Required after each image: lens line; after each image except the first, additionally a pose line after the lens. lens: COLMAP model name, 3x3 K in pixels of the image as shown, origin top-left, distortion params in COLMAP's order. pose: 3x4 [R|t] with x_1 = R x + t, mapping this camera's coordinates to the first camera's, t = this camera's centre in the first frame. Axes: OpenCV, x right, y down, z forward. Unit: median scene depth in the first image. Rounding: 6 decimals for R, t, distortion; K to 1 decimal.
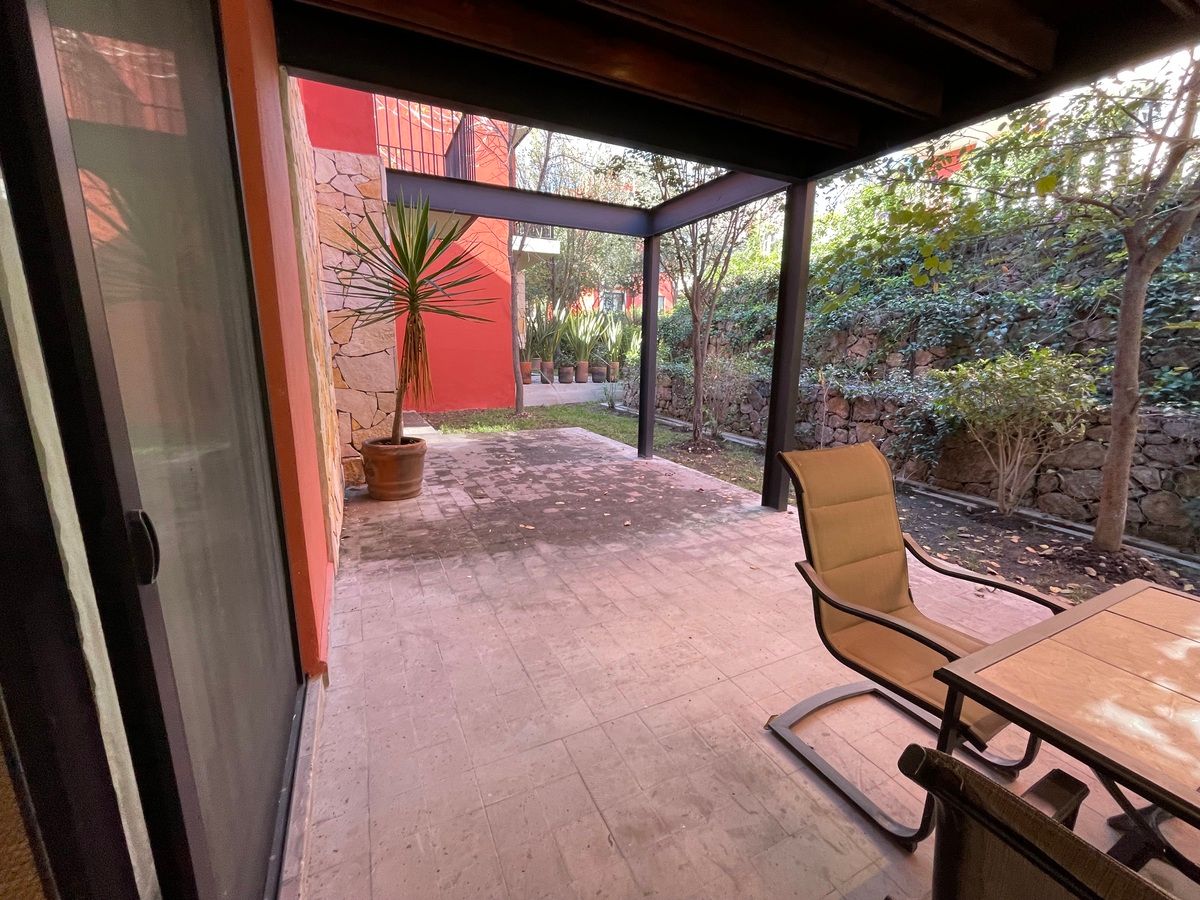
lens RADIAL K [[488.5, 0, 598.0], [0, 488.5, 450.6], [0, 0, 1]] dist [-0.002453, 0.000353]
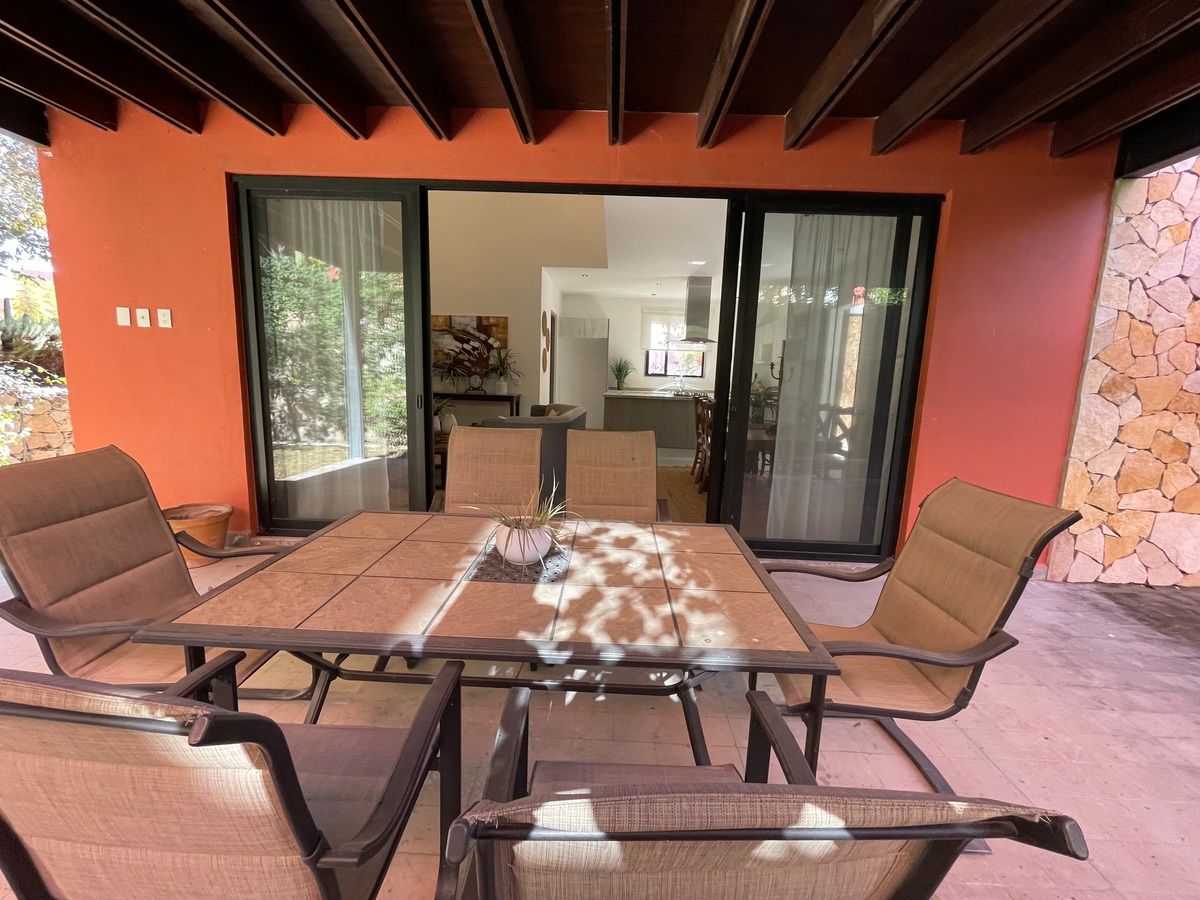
lens RADIAL K [[488.5, 0, 599.7], [0, 488.5, 451.7], [0, 0, 1]] dist [-0.002453, 0.000353]
pose [[-0.462796, 0.110902, -0.879500, 0.914593], [-0.222251, 0.945939, 0.236229, -0.070954], [0.858152, 0.304796, -0.413129, 0.421583]]
